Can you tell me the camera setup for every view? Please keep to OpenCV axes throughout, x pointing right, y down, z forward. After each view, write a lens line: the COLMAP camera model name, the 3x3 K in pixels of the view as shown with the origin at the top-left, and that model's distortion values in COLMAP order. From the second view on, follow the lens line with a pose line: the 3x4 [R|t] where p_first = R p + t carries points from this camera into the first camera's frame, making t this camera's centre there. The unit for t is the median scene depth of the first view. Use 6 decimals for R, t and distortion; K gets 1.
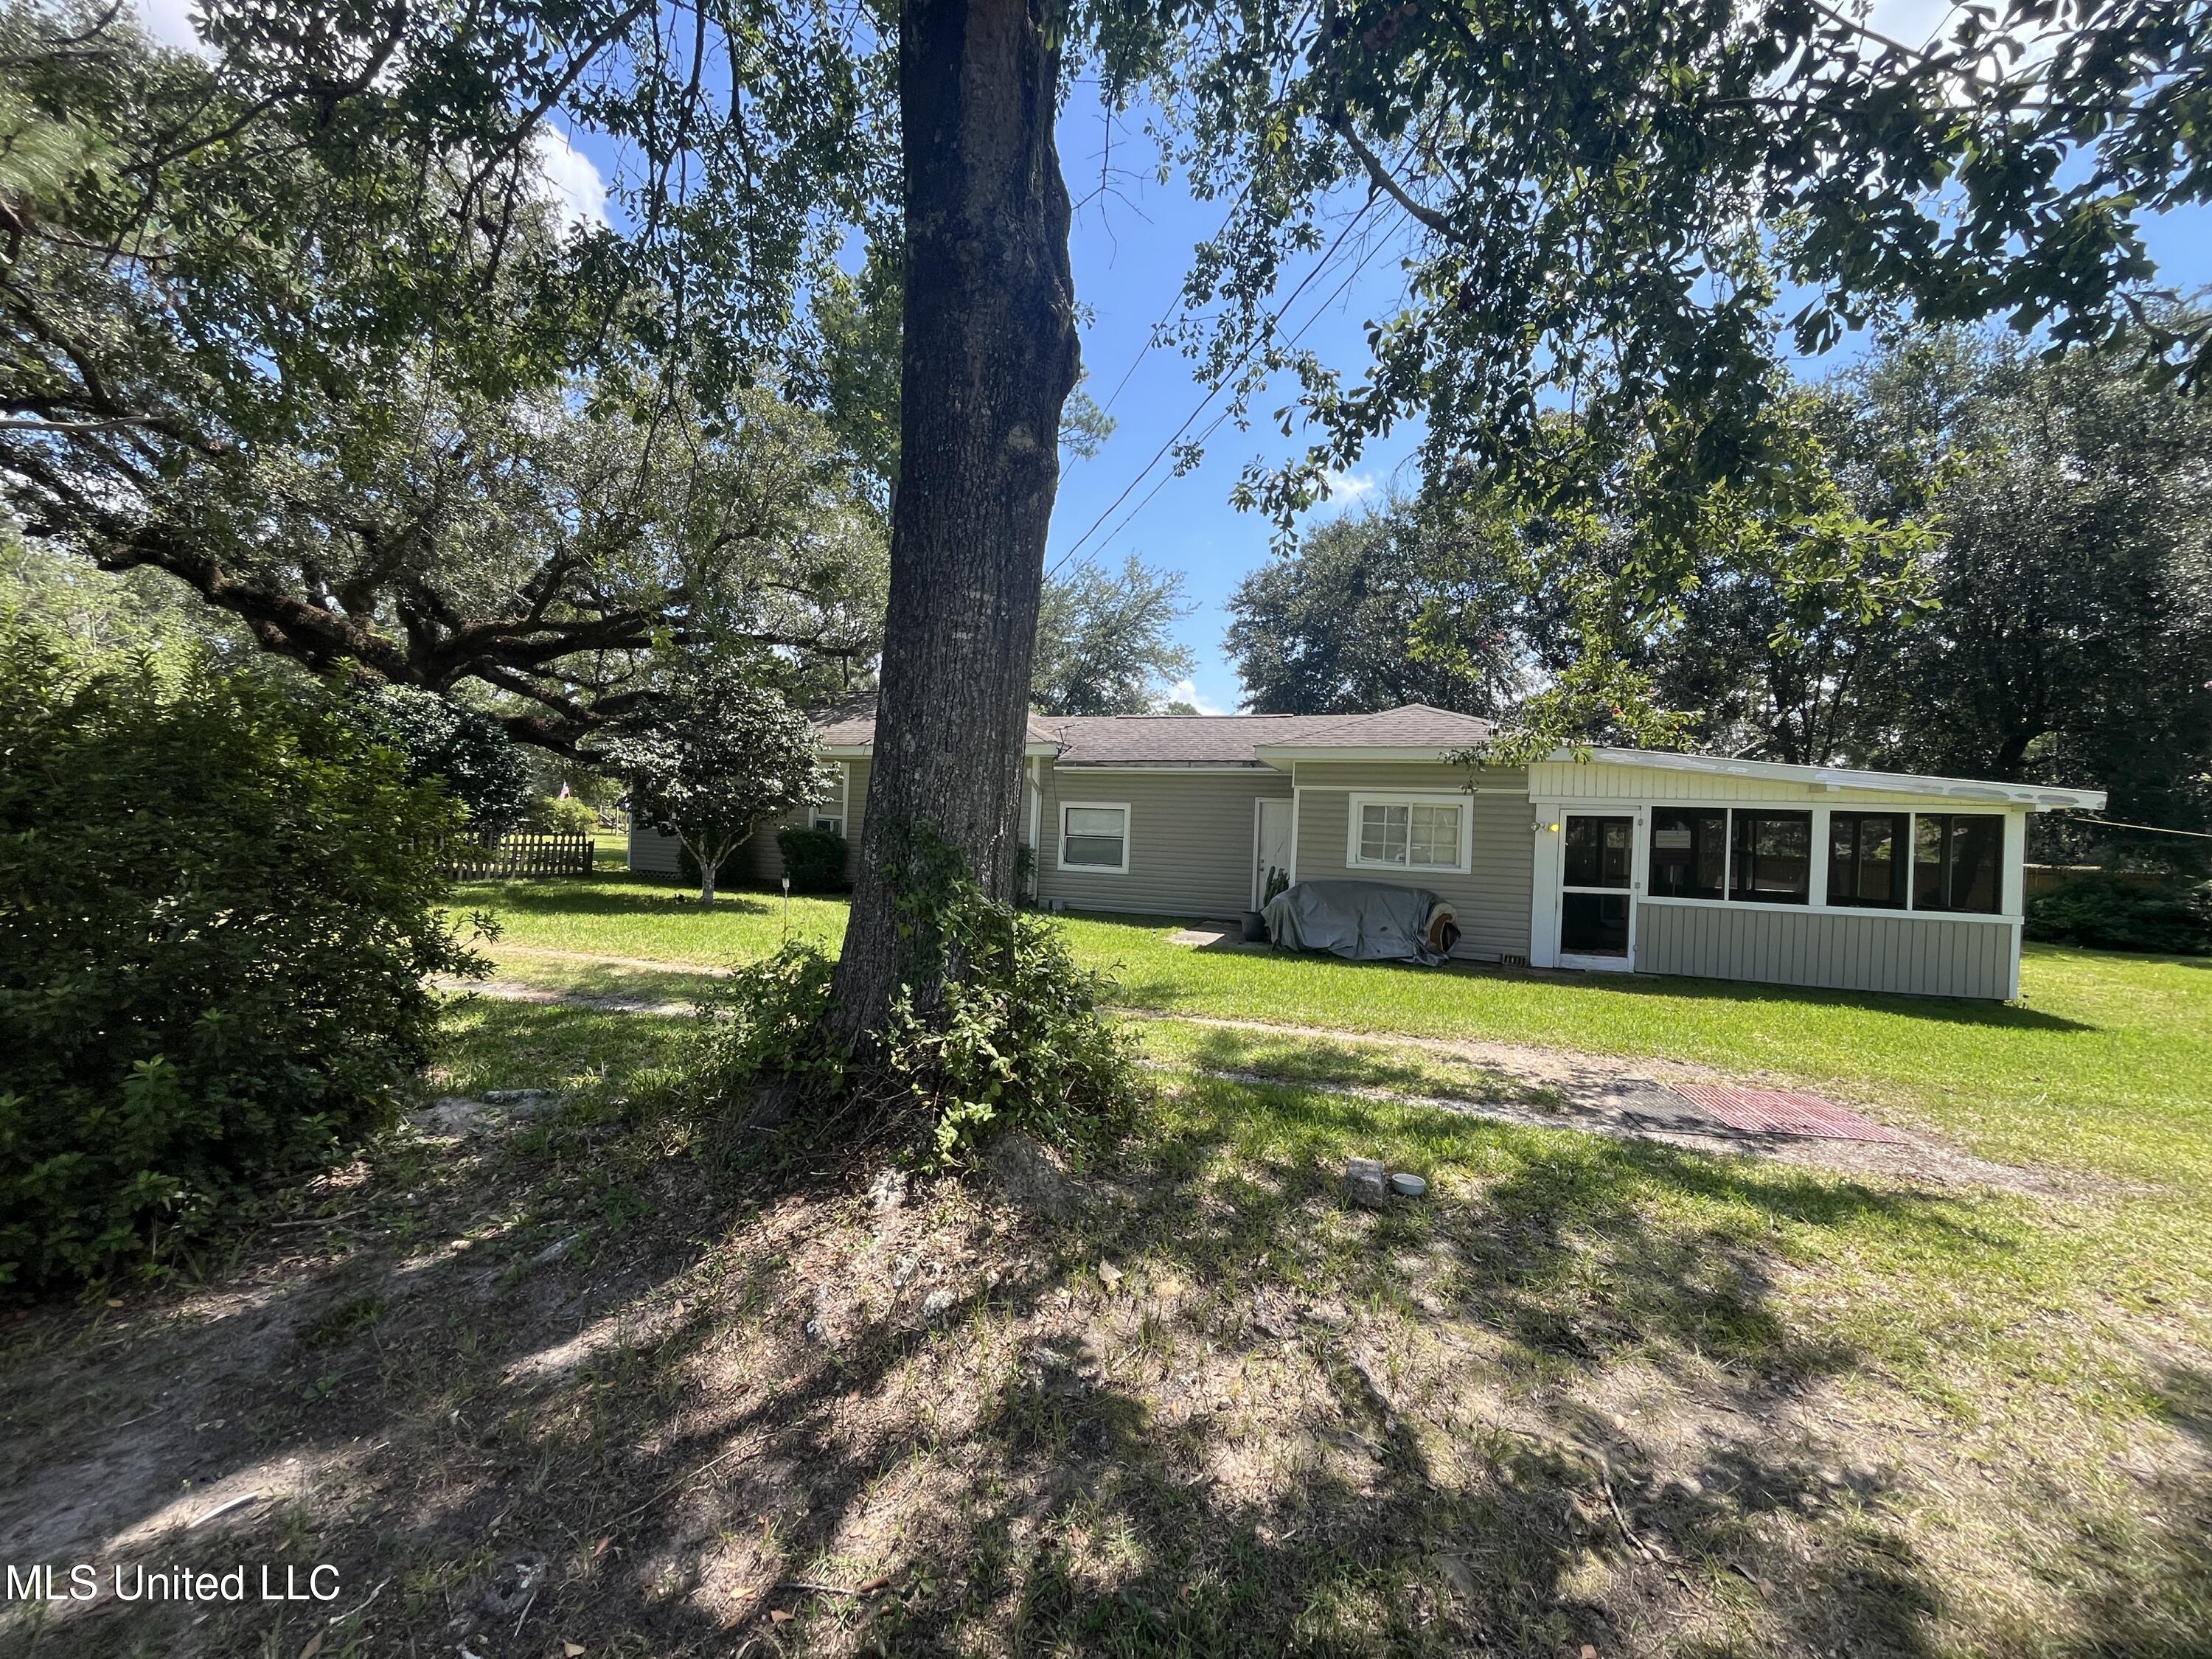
lens RADIAL K [[905.1, 0, 1098.5], [0, 905.1, 837.5], [0, 0, 1]] dist [-0.001433, -0.000467]
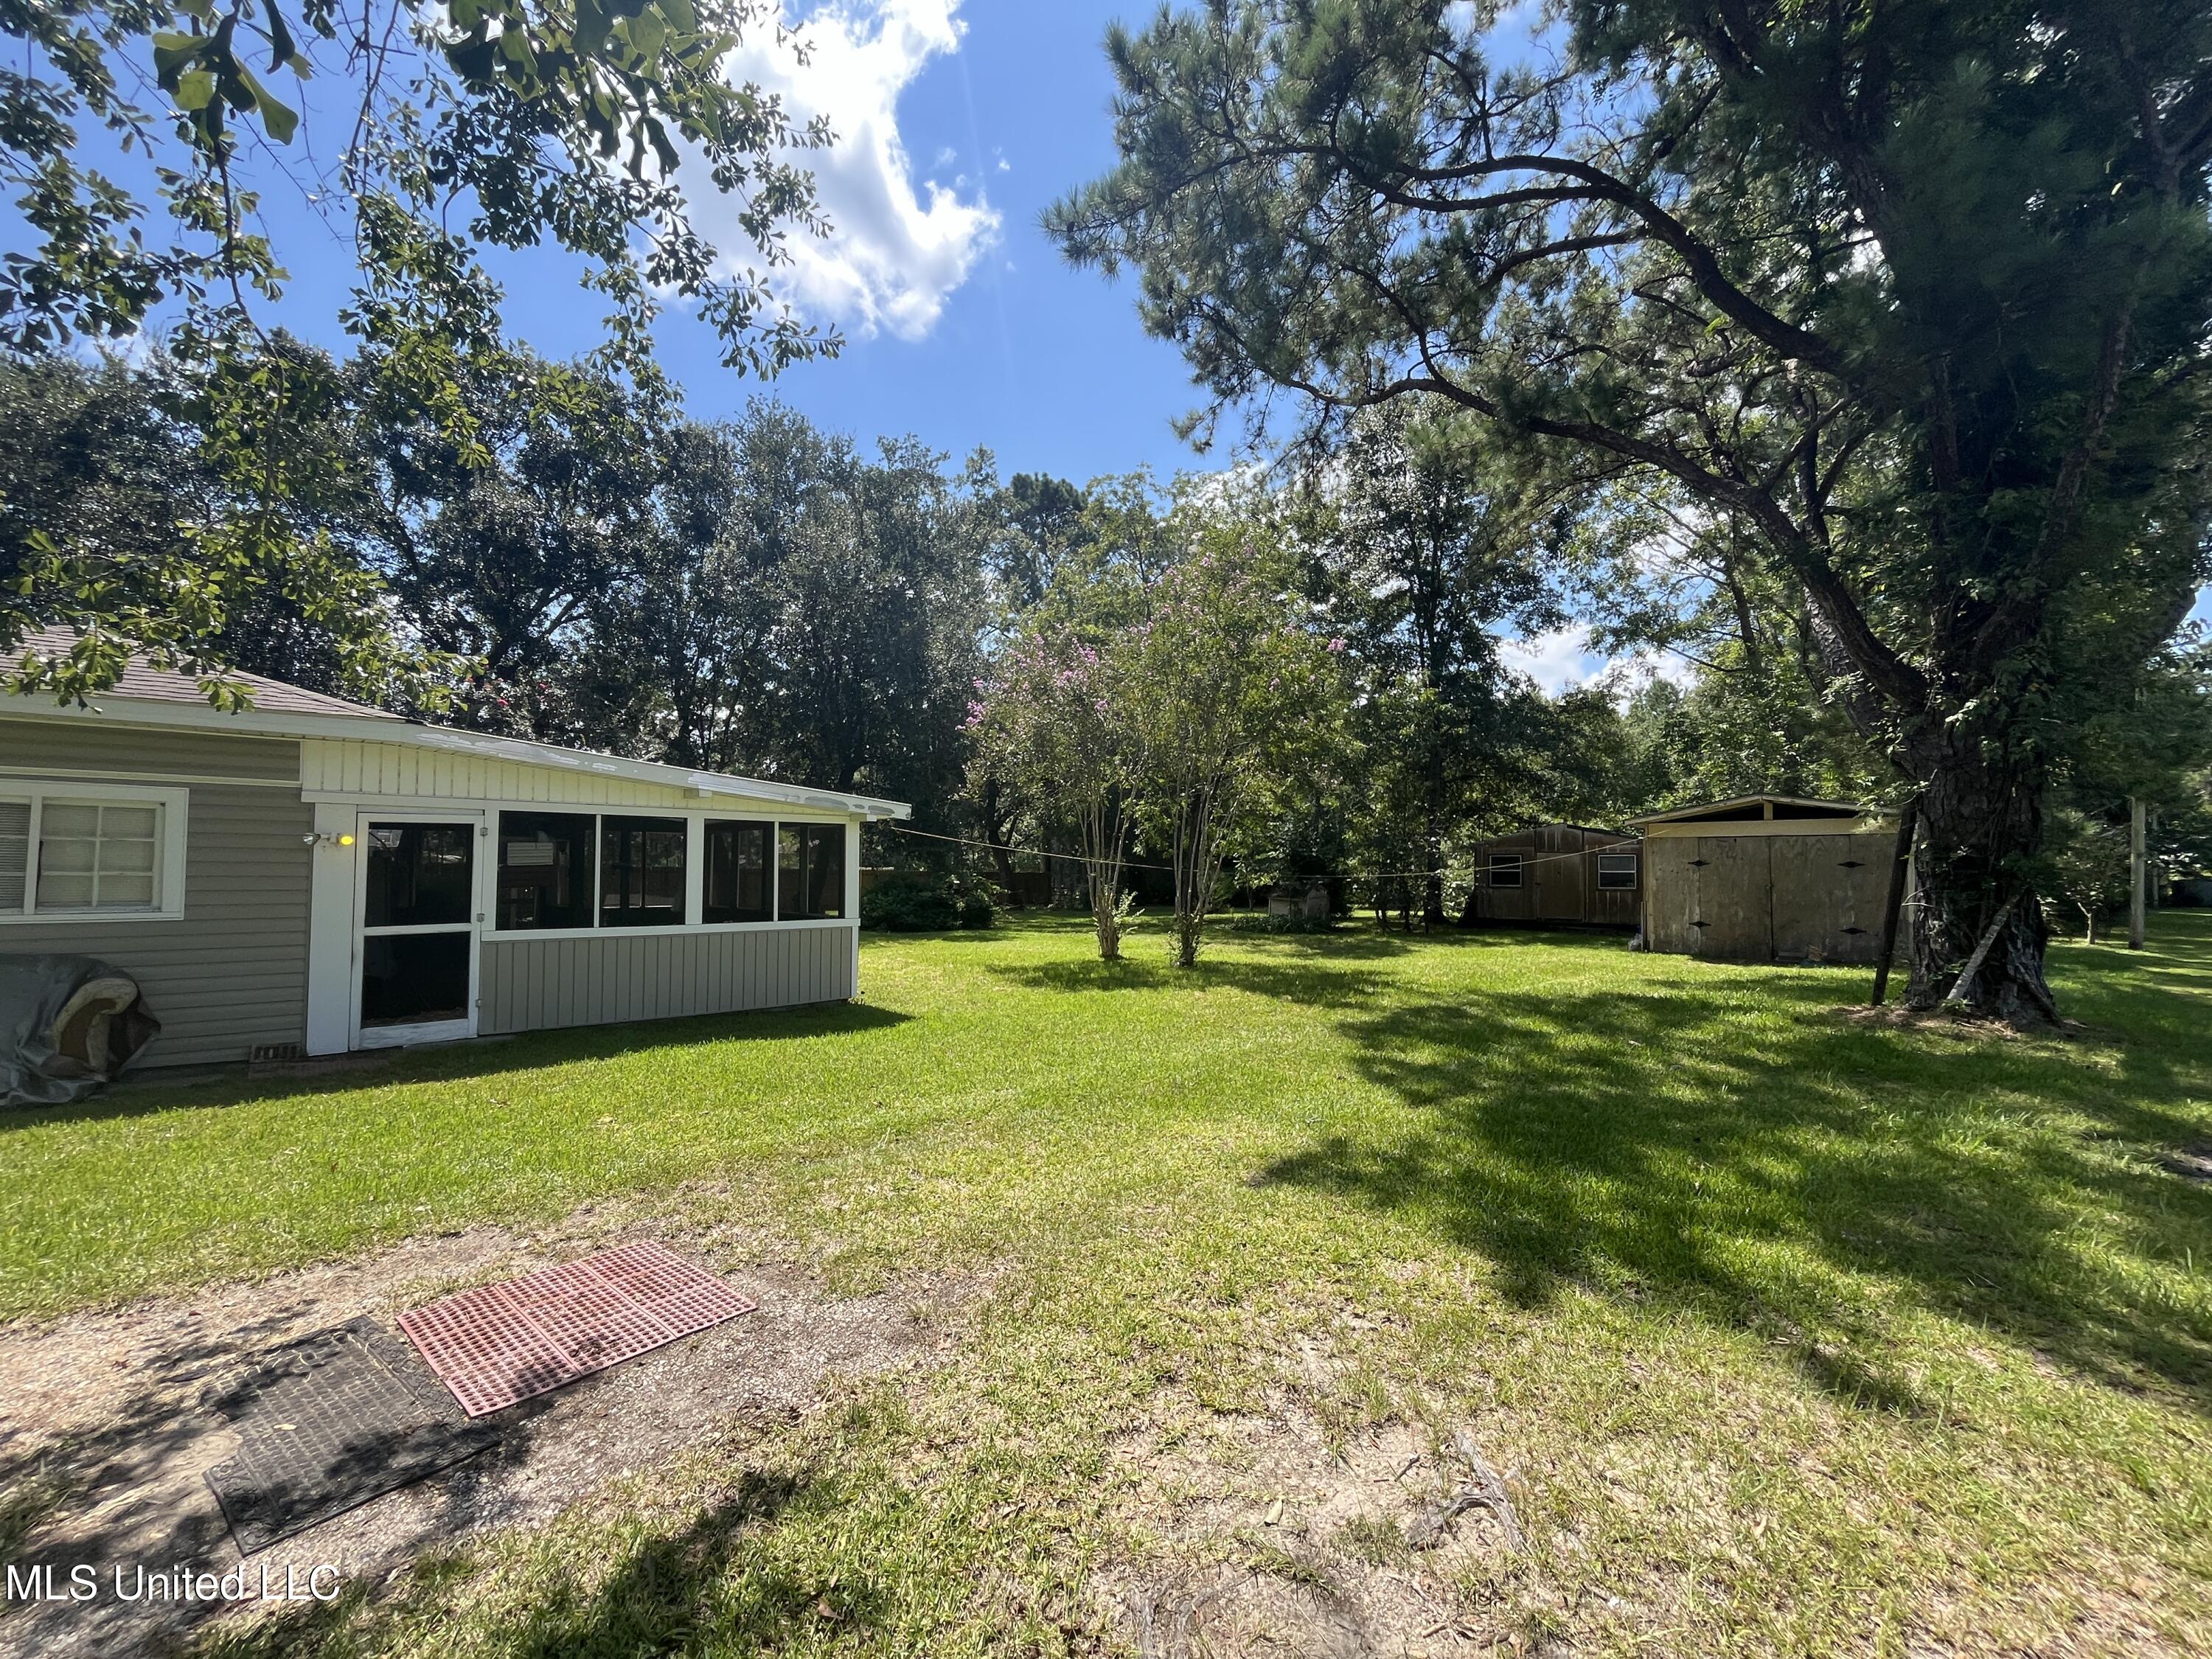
lens RADIAL K [[905.1, 0, 1098.5], [0, 905.1, 837.5], [0, 0, 1]] dist [-0.001433, -0.000467]
pose [[0.485541, -0.005177, 0.874199, 0.196605], [0.020461, 0.999776, -0.005444, 0.002129], [-0.873975, 0.020530, 0.485538, 0.201824]]
